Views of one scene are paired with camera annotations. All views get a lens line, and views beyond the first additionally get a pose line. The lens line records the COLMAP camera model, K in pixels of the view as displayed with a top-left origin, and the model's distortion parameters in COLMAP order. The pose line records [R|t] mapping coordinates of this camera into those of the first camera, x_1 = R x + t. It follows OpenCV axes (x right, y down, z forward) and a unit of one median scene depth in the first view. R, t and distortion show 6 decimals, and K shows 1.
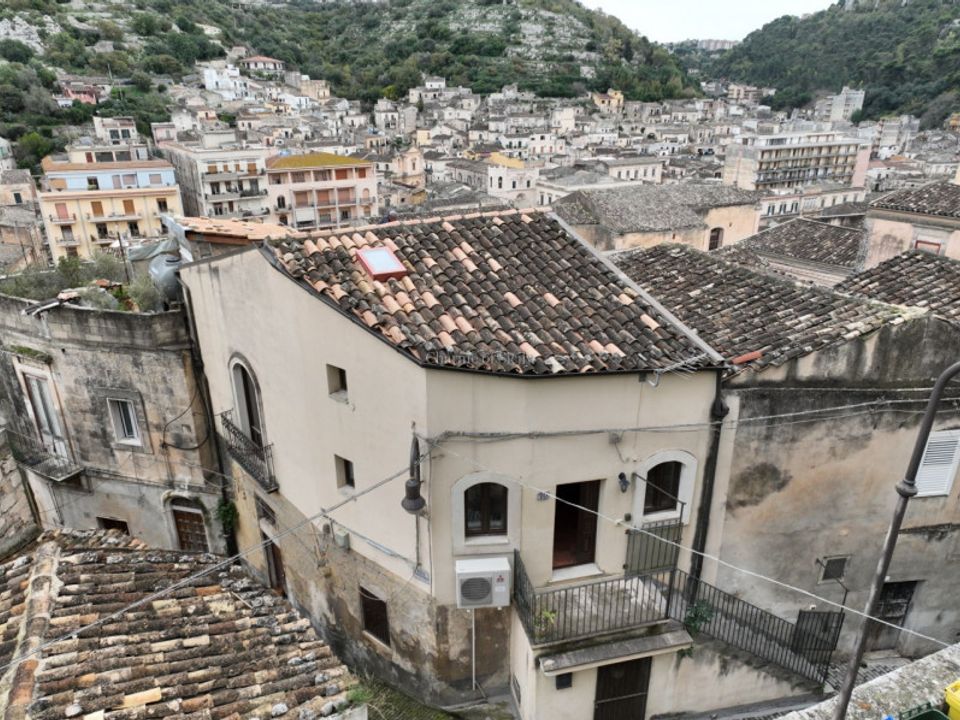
lens RADIAL K [[680.3, 0, 480.0], [0, 680.3, 360.0], [0, 0, 1]] dist [0.005222, 0.006172]
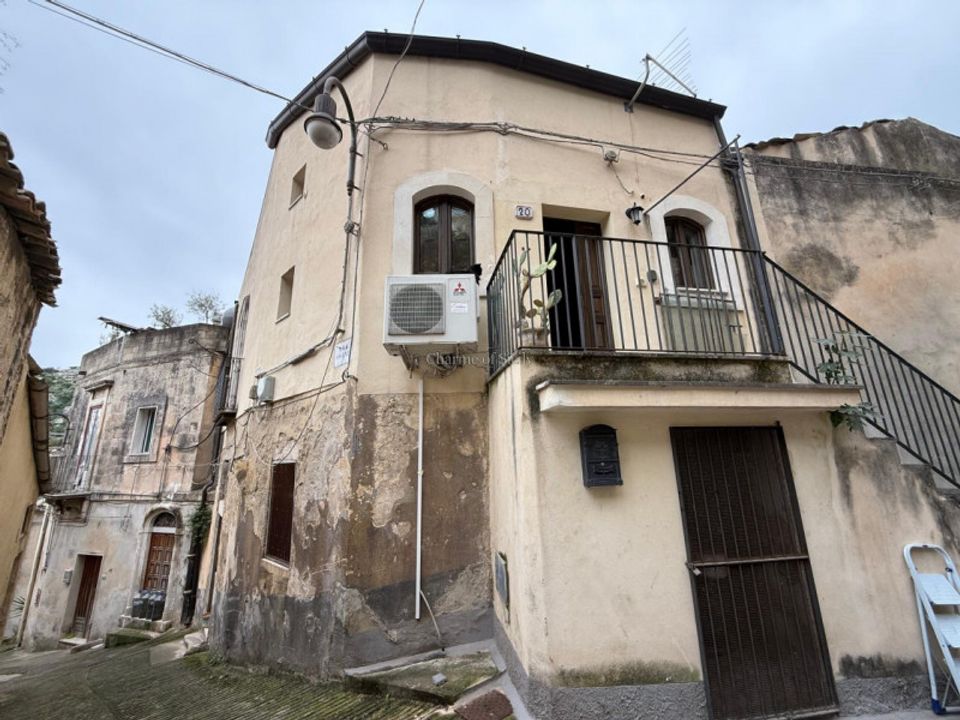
lens RADIAL K [[382.1, 0, 480.0], [0, 382.1, 360.0], [0, 0, 1]] dist [-0.000338, 0.000235]
pose [[0.998034, -0.035119, -0.051916, 0.056318], [-0.002357, 0.806674, -0.590992, 0.505001], [0.062634, 0.589952, 0.805005, 0.690046]]
